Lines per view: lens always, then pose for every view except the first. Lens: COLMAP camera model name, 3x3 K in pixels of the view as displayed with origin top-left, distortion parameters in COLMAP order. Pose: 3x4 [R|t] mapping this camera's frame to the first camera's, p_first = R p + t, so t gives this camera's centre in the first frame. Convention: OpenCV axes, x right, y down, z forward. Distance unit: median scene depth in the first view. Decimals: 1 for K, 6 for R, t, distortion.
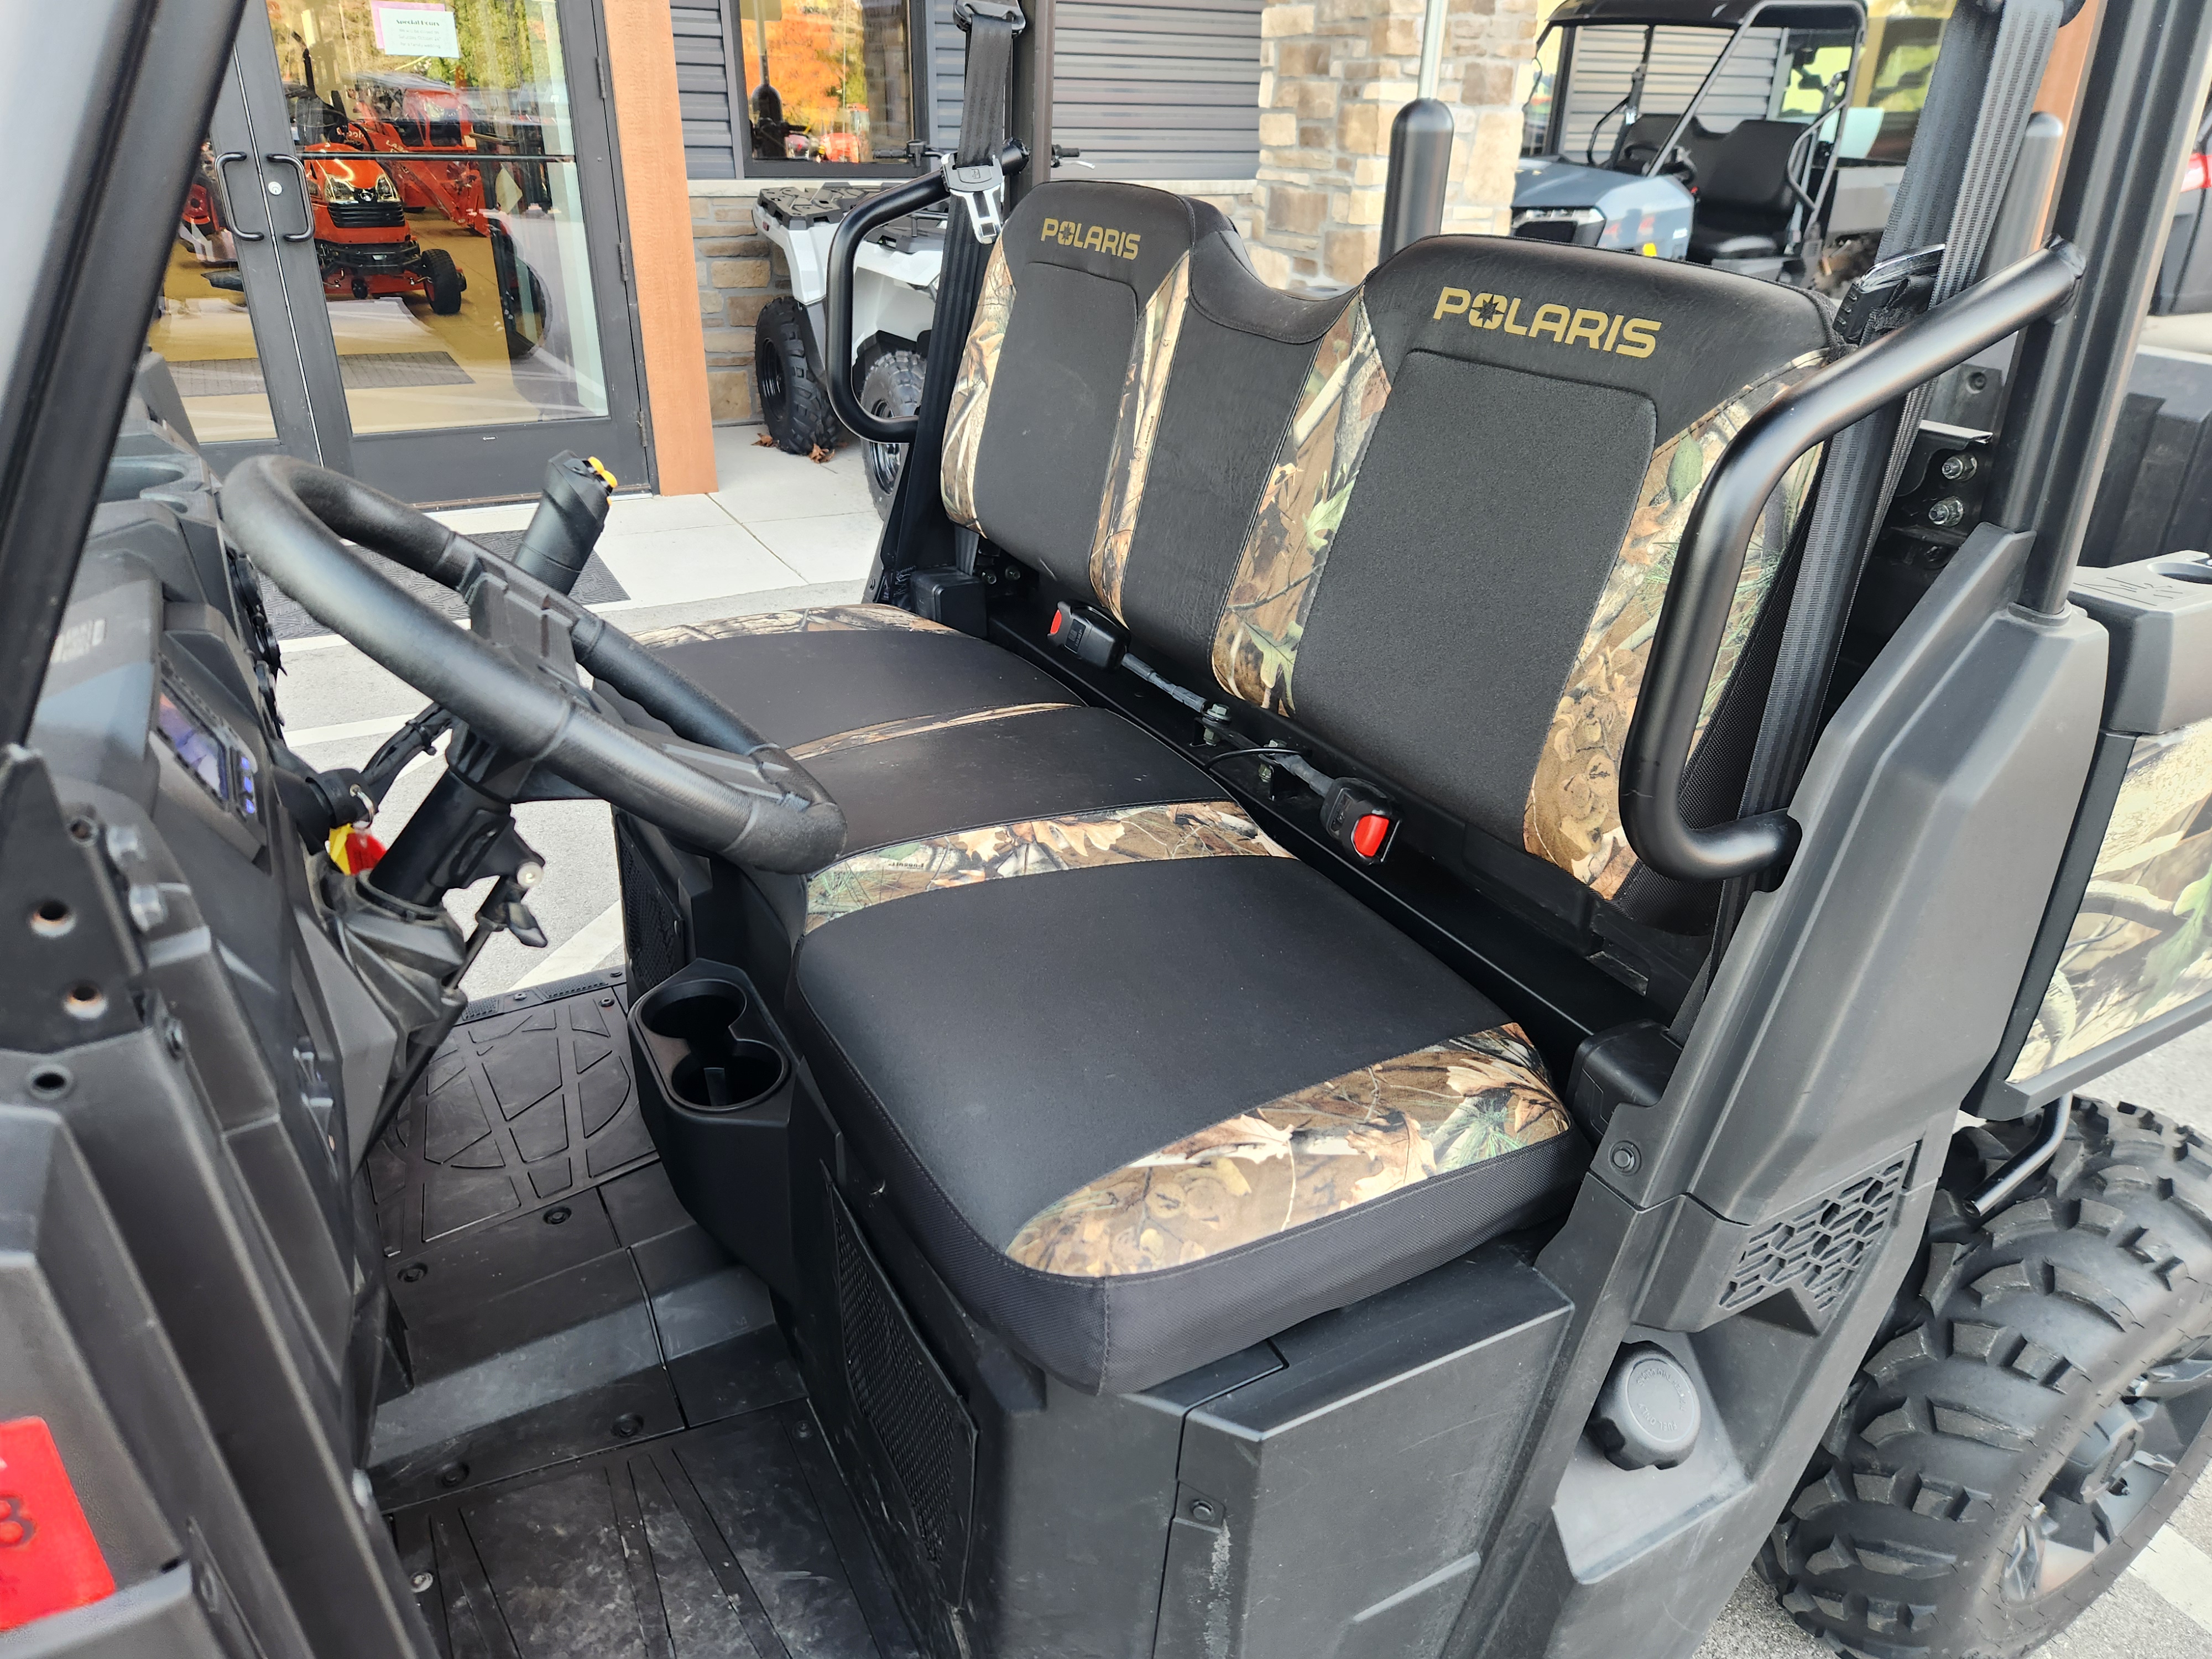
lens RADIAL K [[1467.6, 0, 1098.4], [0, 1467.6, 785.9], [0, 0, 1]] dist [0.079724, -0.071290]
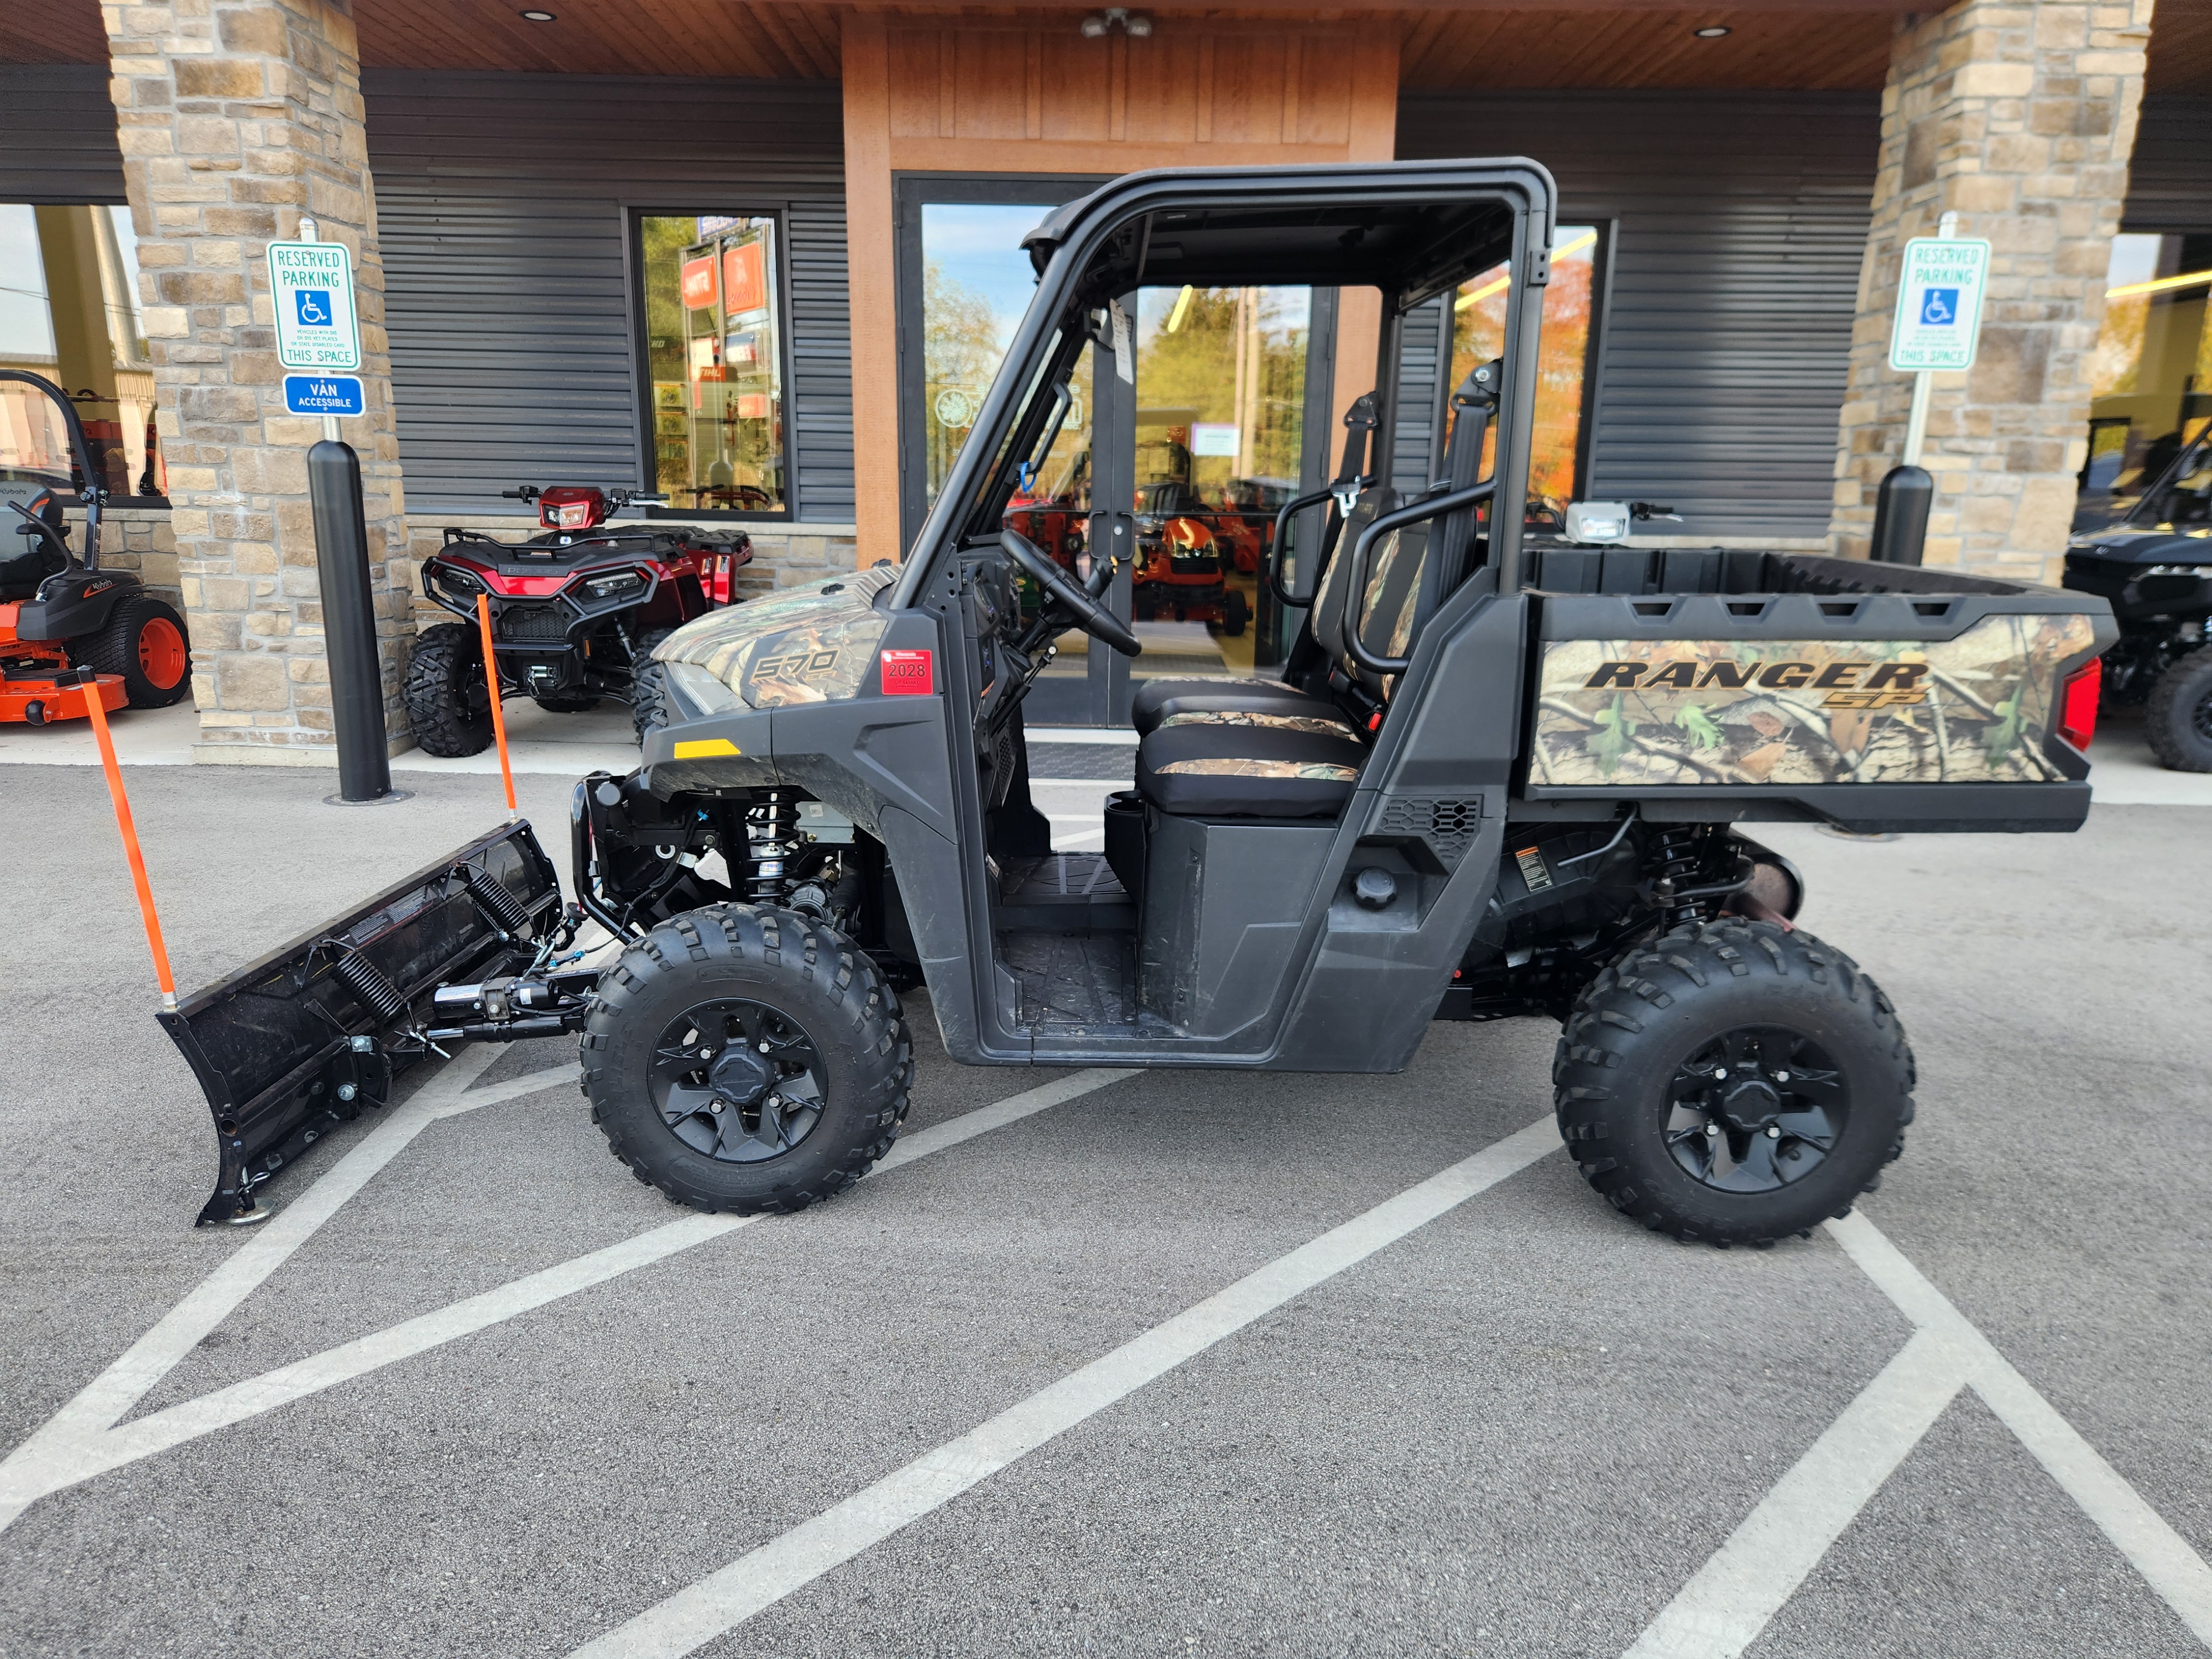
lens RADIAL K [[1467.6, 0, 1098.4], [0, 1467.6, 785.9], [0, 0, 1]] dist [0.079724, -0.071290]
pose [[0.866552, 0.093884, -0.490177, 0.223717], [-0.207327, 0.961110, -0.182438, 0.152382], [0.453986, 0.259718, 0.852317, -0.283927]]
